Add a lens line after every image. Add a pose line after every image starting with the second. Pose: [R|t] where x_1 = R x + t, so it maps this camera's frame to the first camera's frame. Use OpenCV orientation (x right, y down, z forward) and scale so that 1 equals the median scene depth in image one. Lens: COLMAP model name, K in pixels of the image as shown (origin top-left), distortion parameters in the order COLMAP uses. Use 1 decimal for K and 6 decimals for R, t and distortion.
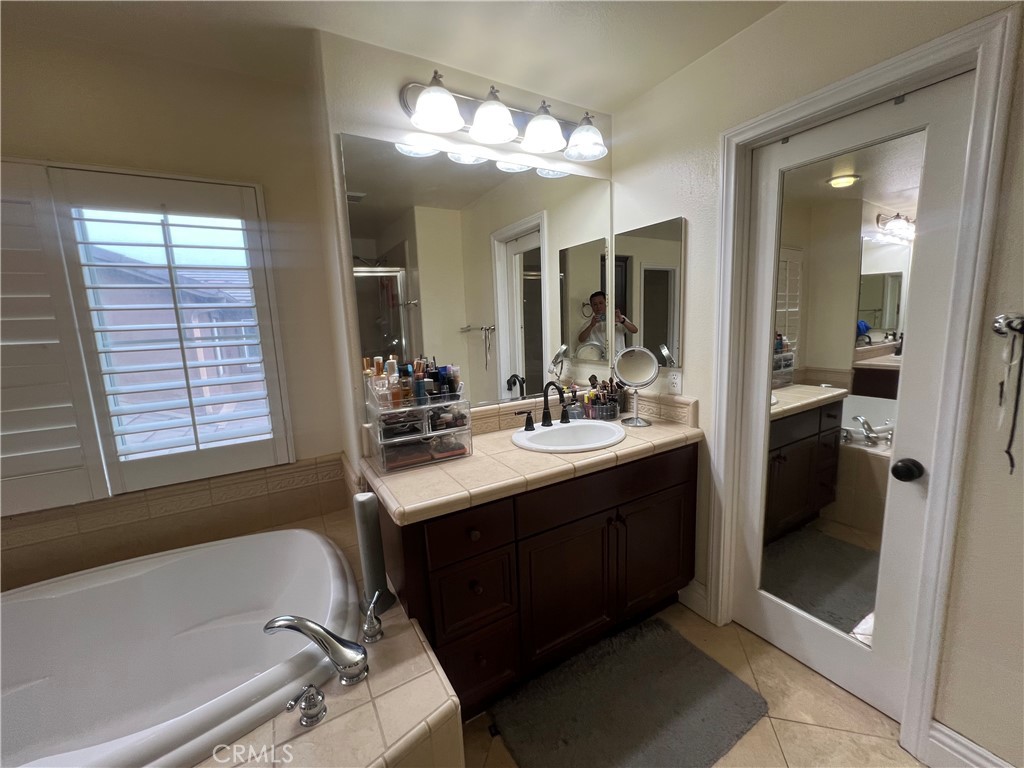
lens RADIAL K [[414.0, 0, 512.8], [0, 414.0, 380.7], [0, 0, 1]] dist [-0.000494, -0.000025]
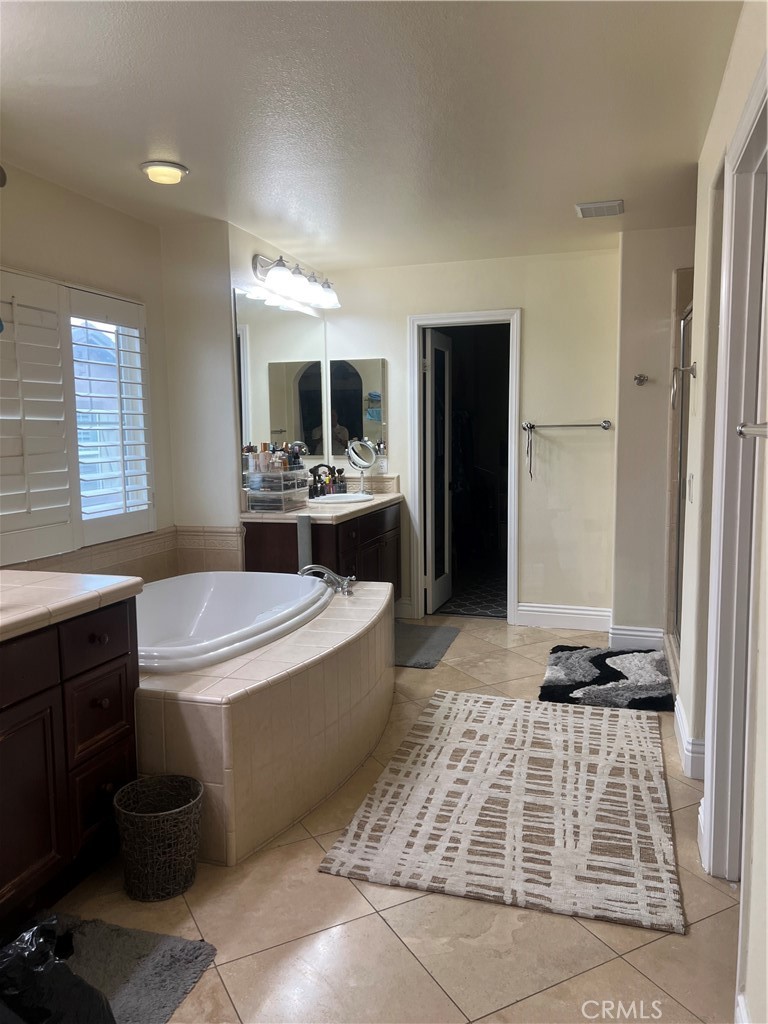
lens RADIAL K [[774.3, 0, 383.8], [0, 774.3, 513.4], [0, 0, 1]] dist [0.052266, -0.059191]
pose [[0.729844, -0.043578, 0.682224, -1.621597], [0.083715, 0.996152, -0.025929, 0.267671], [-0.678469, 0.076037, 0.730683, -1.104746]]
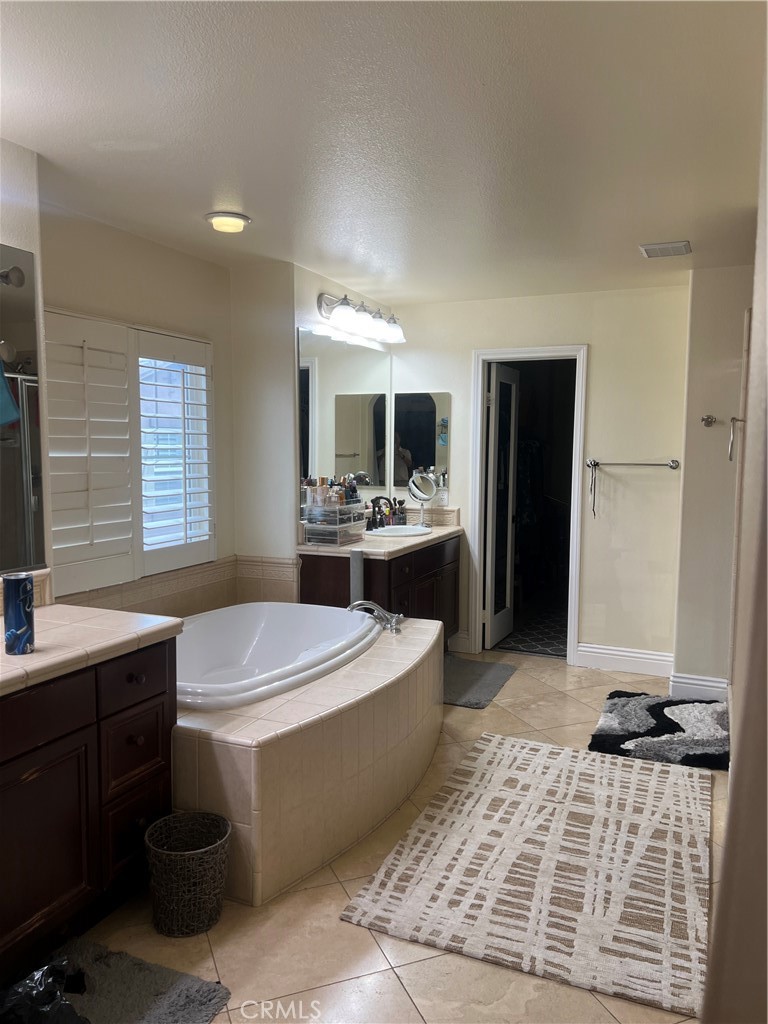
lens RADIAL K [[774.3, 0, 385.8], [0, 774.3, 515.3], [0, 0, 1]] dist [0.052266, -0.059191]
pose [[0.796682, -0.008553, 0.604338, -1.565512], [0.049412, 0.997474, -0.051021, 0.212932], [-0.602376, 0.070509, 0.795092, -1.172603]]
